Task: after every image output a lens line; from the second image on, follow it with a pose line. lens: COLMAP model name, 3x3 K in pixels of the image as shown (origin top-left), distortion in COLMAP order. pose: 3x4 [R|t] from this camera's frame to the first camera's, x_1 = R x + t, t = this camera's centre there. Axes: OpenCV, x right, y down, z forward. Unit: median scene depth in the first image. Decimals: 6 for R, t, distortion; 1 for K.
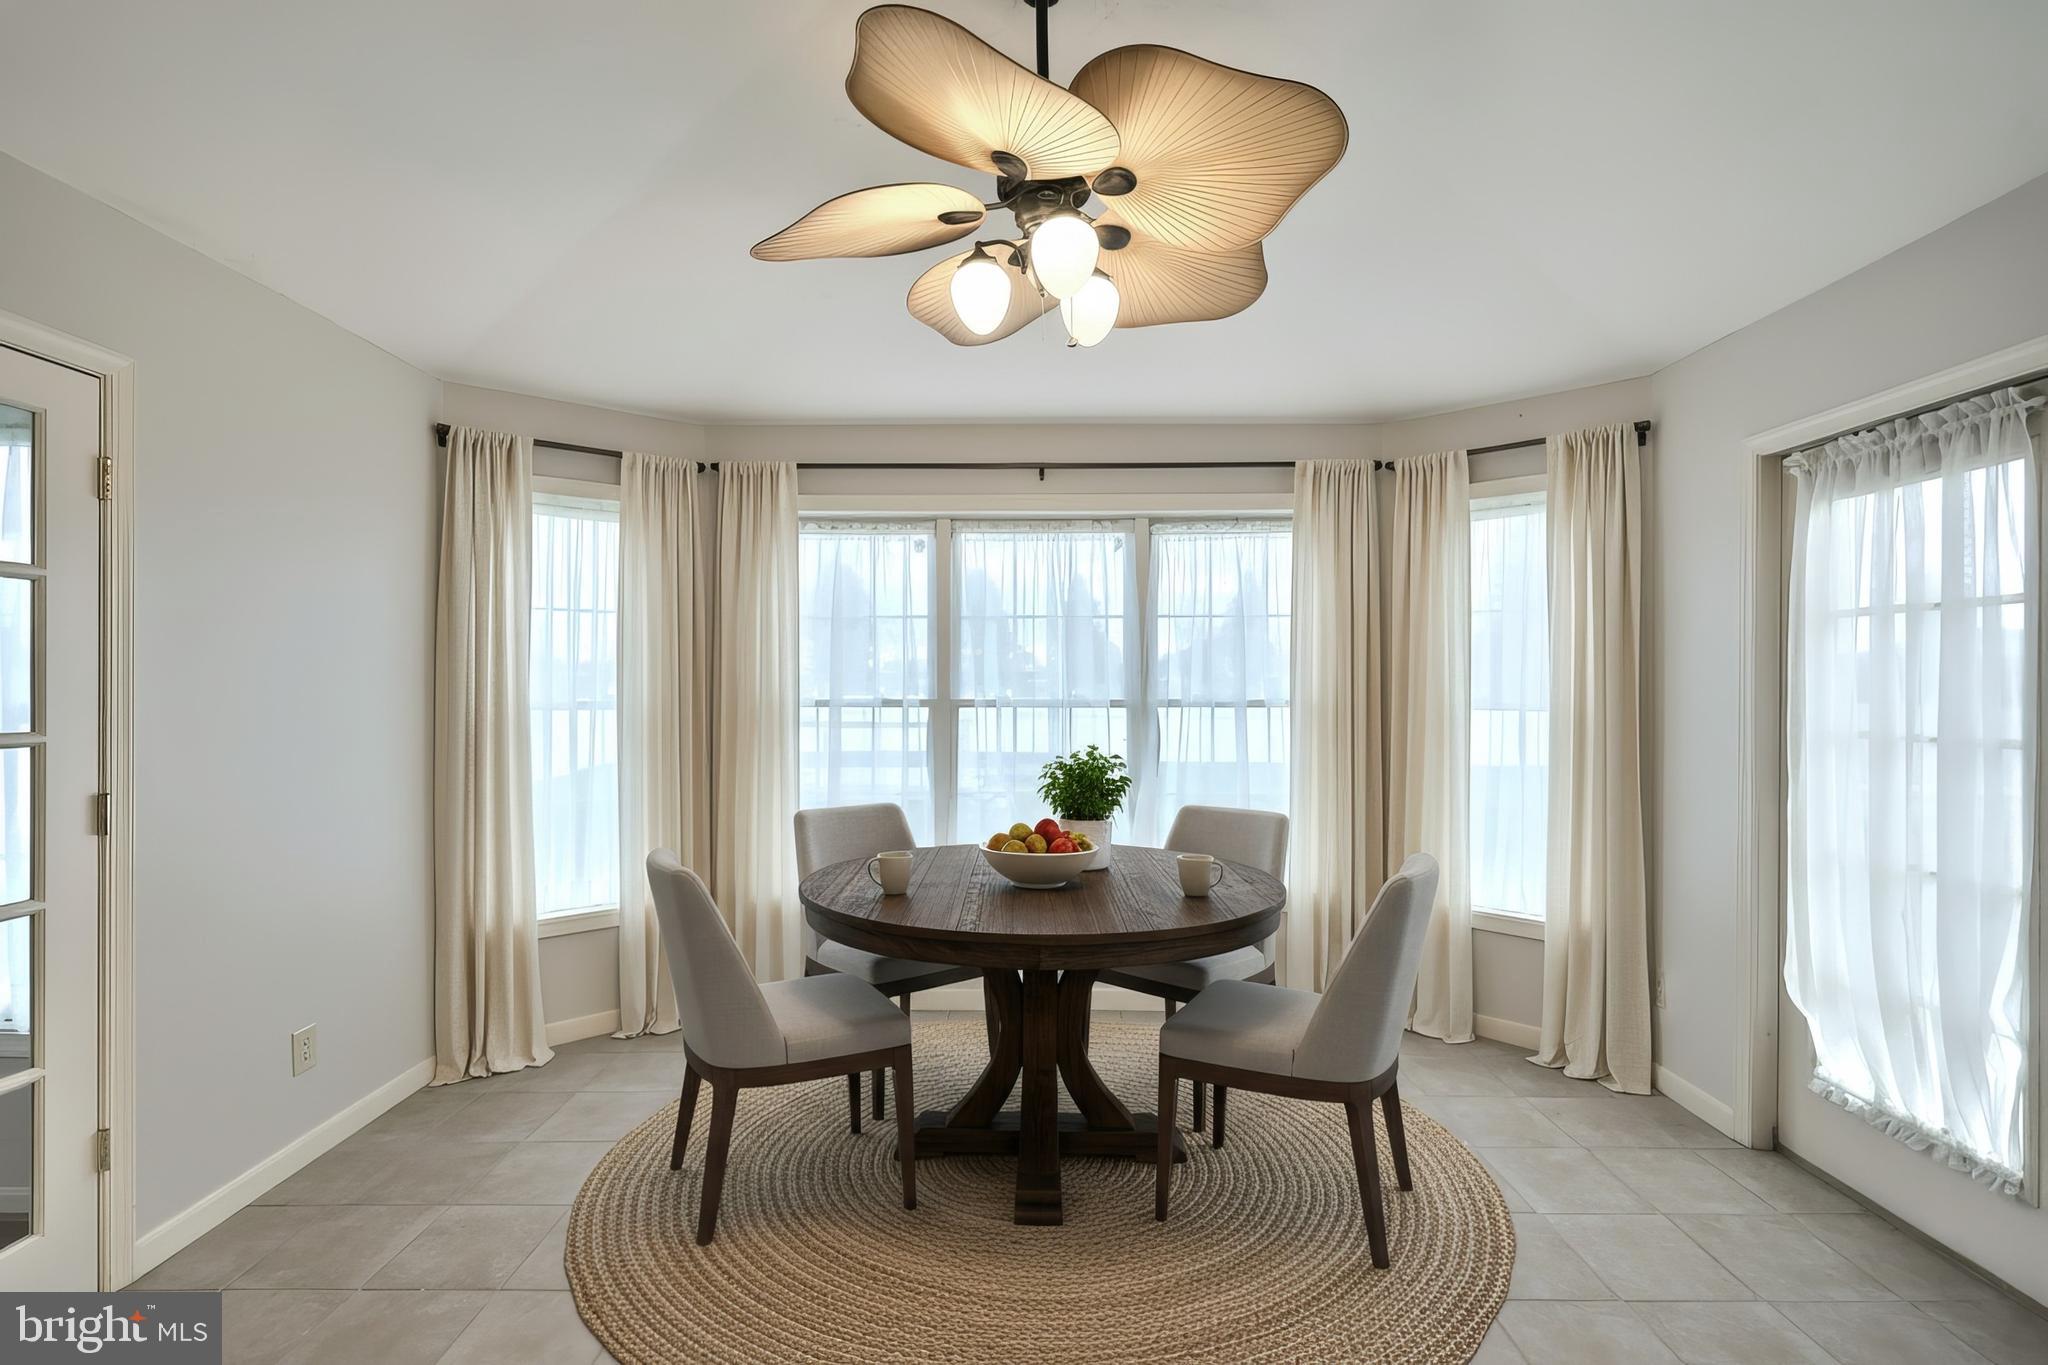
lens RADIAL K [[856.7, 0, 1018.0], [0, 856.7, 687.3], [0, 0, 1]] dist [0.001598, 0.001342]
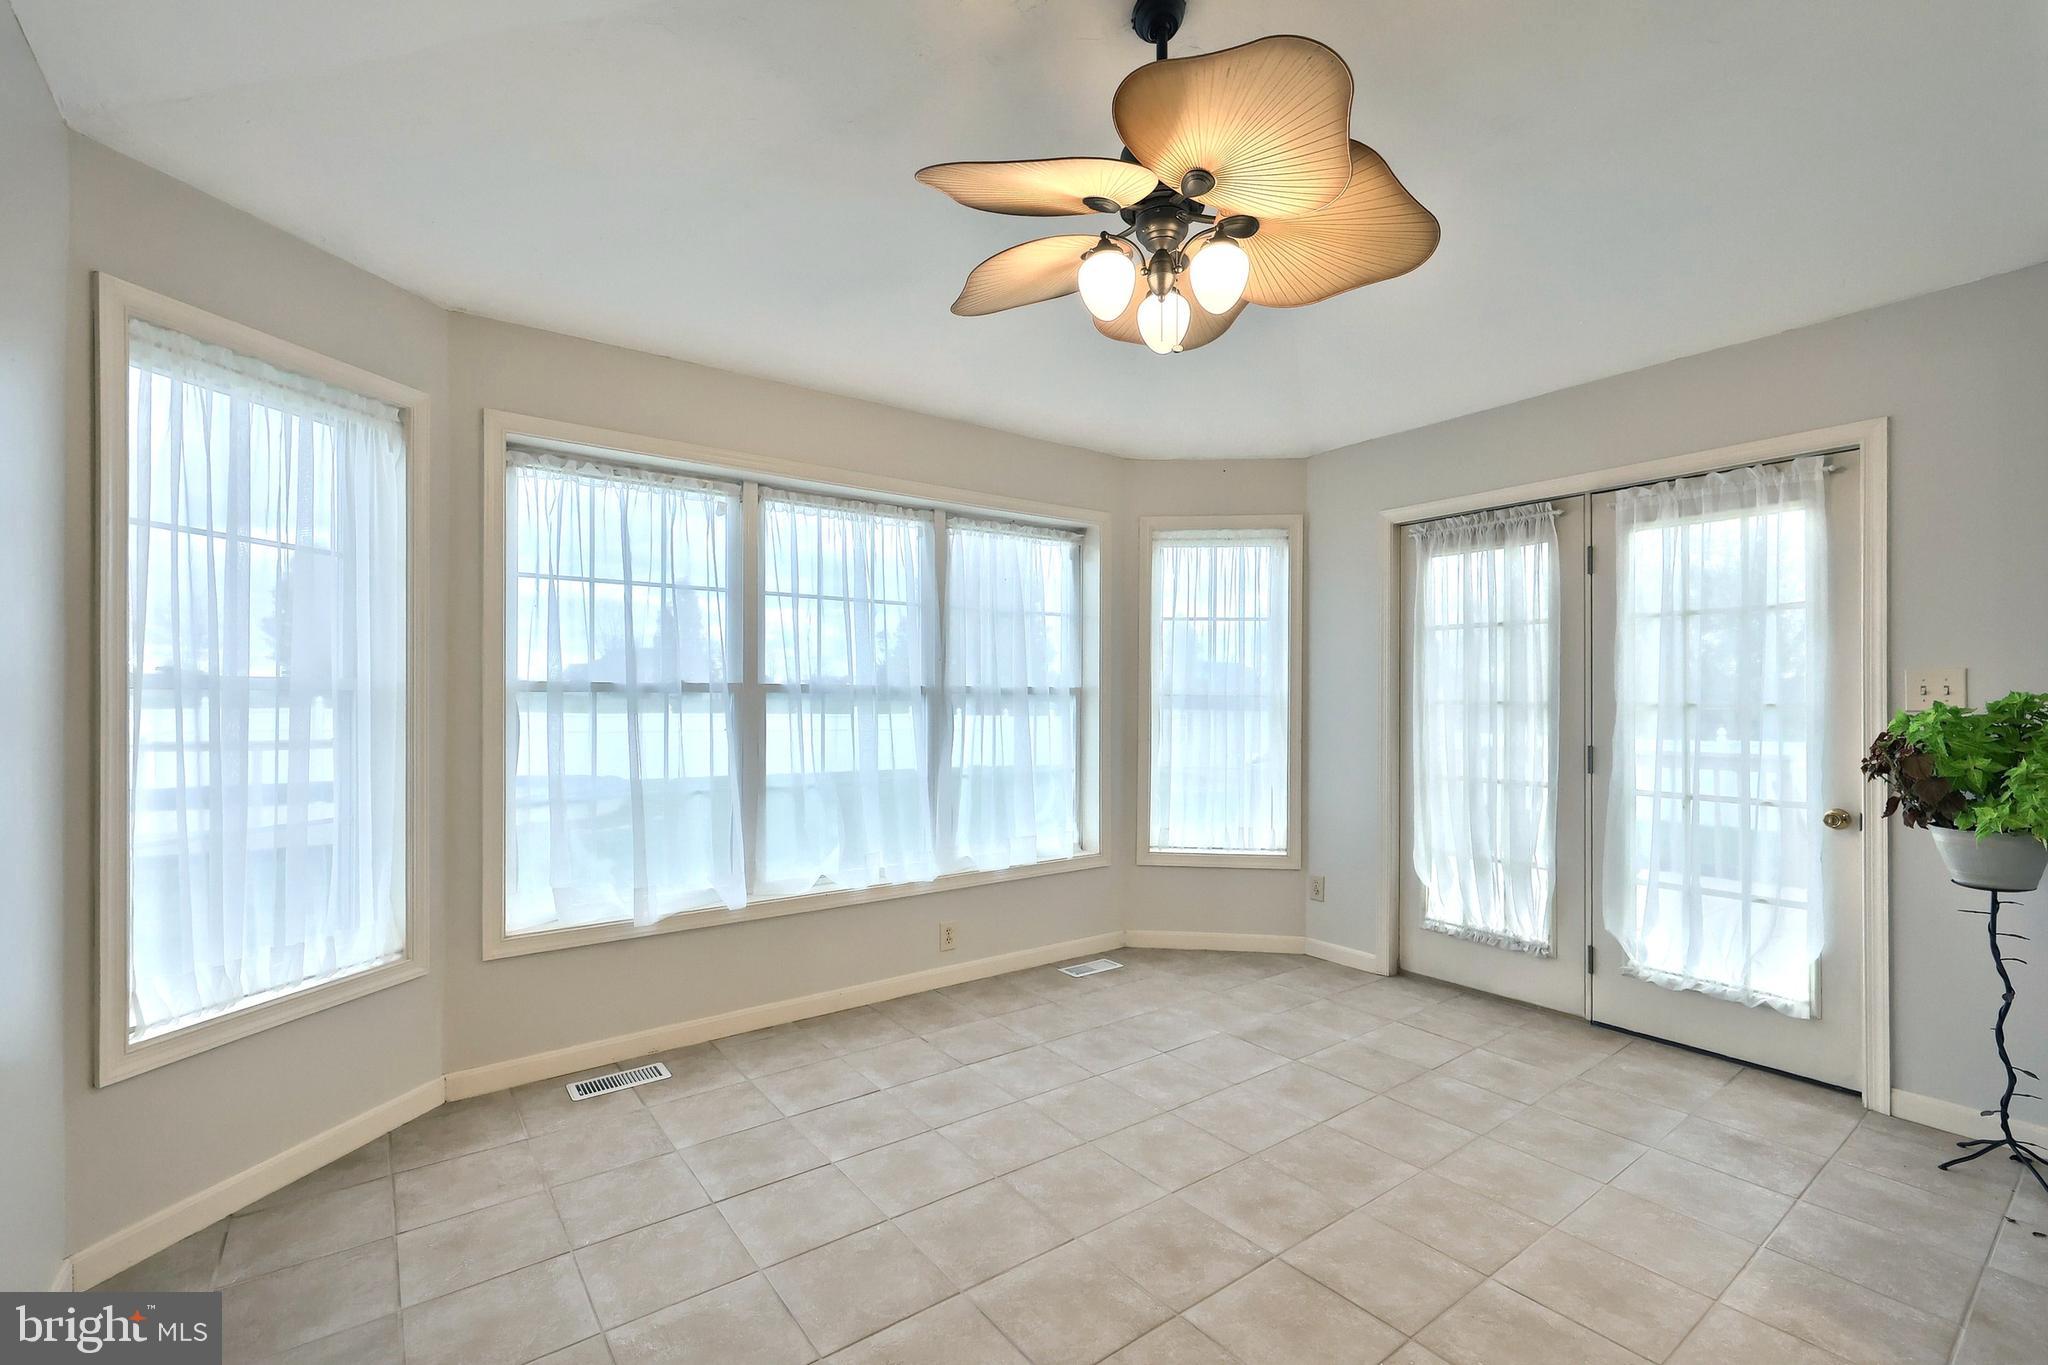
lens RADIAL K [[856.7, 0, 1018.9], [0, 856.7, 696.3], [0, 0, 1]] dist [0.001598, 0.001342]
pose [[0.805496, 0.000175, 0.592601, -0.635978], [-0.000568, 1.000000, 0.000476, 0.043058], [-0.592601, -0.000720, 0.805496, 0.177799]]
